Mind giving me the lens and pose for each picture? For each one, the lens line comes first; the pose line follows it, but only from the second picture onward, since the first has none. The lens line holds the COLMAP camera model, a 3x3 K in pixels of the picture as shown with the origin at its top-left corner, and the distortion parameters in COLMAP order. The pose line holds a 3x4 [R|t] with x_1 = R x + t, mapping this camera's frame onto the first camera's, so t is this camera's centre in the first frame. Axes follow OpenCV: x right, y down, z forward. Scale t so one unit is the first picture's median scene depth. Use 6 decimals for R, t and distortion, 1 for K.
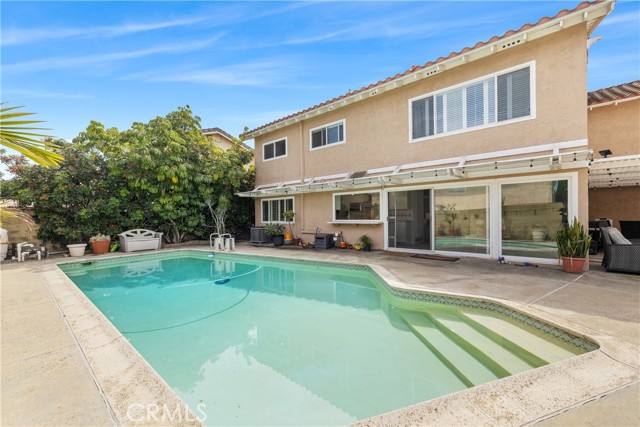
lens RADIAL K [[264.4, 0, 321.6], [0, 264.4, 215.7], [0, 0, 1]] dist [0.000681, 0.000118]
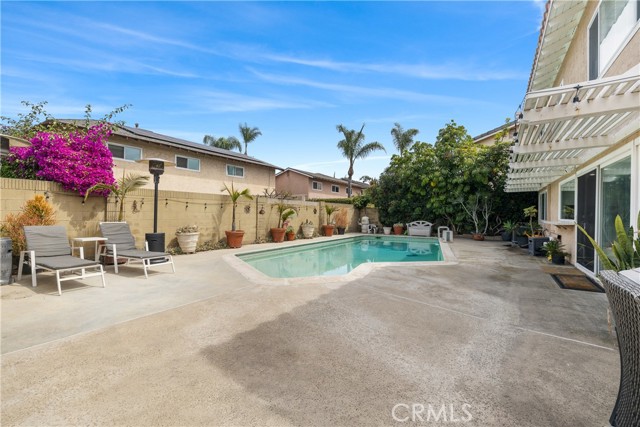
lens RADIAL K [[264.4, 0, 320.1], [0, 264.4, 212.3], [0, 0, 1]] dist [0.000681, 0.000118]
pose [[0.194818, 0.010982, -0.980778, 0.643397], [-0.013017, 0.999878, 0.008610, -0.000316], [0.980753, 0.011089, 0.194937, 0.208775]]
